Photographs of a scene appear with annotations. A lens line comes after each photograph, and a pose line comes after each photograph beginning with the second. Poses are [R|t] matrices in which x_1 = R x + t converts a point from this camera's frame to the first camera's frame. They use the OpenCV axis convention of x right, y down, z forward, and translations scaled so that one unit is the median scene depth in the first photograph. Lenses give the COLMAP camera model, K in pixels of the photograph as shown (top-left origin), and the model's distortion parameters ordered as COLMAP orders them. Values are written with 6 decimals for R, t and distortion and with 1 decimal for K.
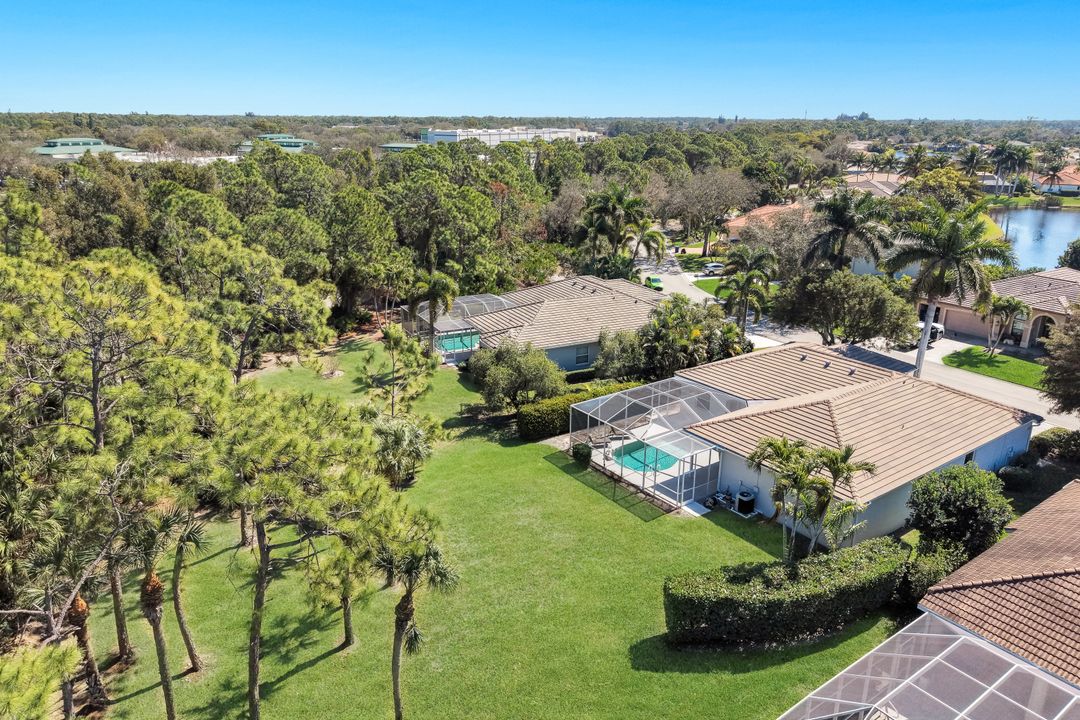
lens RADIAL K [[708.6, 0, 540.0], [0, 708.6, 360.0], [0, 0, 1]] dist [-0.000324, -0.001272]
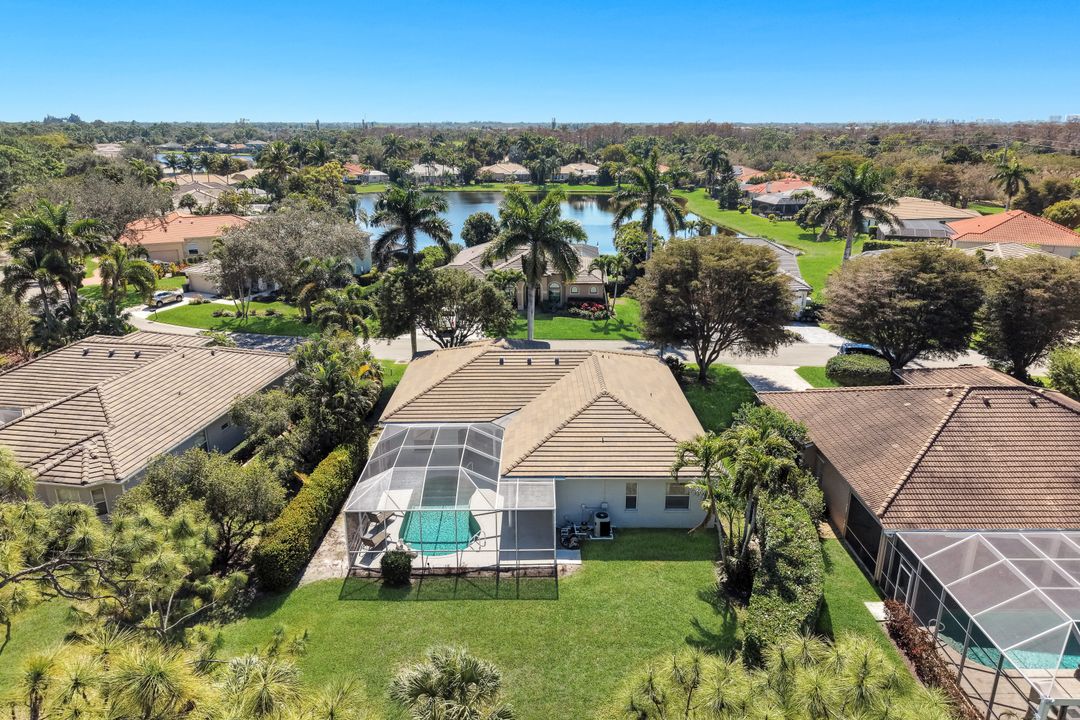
lens RADIAL K [[708.6, 0, 540.0], [0, 708.6, 360.0], [0, 0, 1]] dist [-0.000324, -0.001272]
pose [[0.572520, -0.259645, 0.777692, -0.369637], [0.261021, 0.956900, 0.127318, -0.123818], [-0.777231, 0.130102, 0.615618, 0.423701]]
